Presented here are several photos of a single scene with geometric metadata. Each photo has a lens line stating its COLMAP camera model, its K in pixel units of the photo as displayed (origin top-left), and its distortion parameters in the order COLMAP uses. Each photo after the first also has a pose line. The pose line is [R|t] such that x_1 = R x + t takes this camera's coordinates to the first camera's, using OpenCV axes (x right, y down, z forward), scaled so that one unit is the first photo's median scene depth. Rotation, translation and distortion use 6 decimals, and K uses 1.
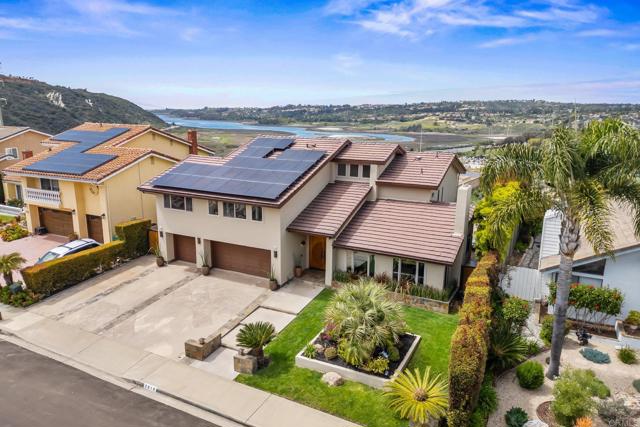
lens RADIAL K [[455.7, 0, 320.0], [0, 455.7, 213.5], [0, 0, 1]] dist [0.038307, -0.001889]
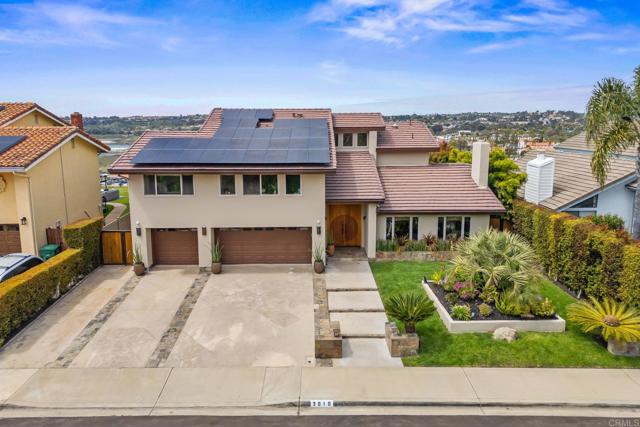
lens RADIAL K [[454.1, 0, 320.9], [0, 454.1, 189.3], [0, 0, 1]] dist [0.043316, -0.004107]
pose [[0.887104, -0.083074, 0.454032, -0.444101], [0.116956, 0.992024, -0.047002, 0.049715], [-0.446506, 0.094798, 0.889745, 0.213167]]
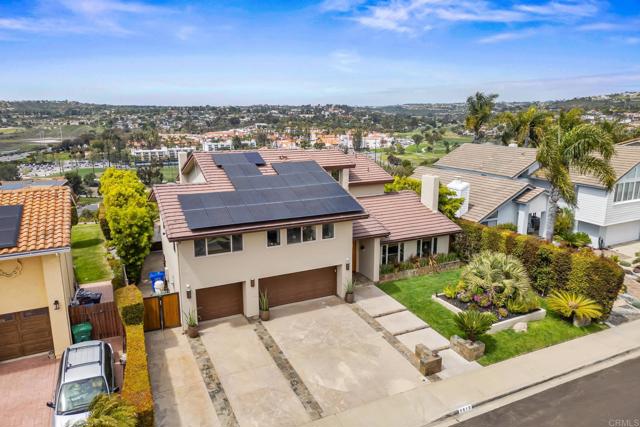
lens RADIAL K [[448.1, 0, 324.0], [0, 448.1, 210.7], [0, 0, 1]] dist [0.046174, -0.002861]
pose [[0.599202, -0.184150, 0.779131, -0.809140], [0.188334, 0.978299, 0.086383, -0.115813], [-0.778131, 0.094976, 0.620880, 0.392498]]
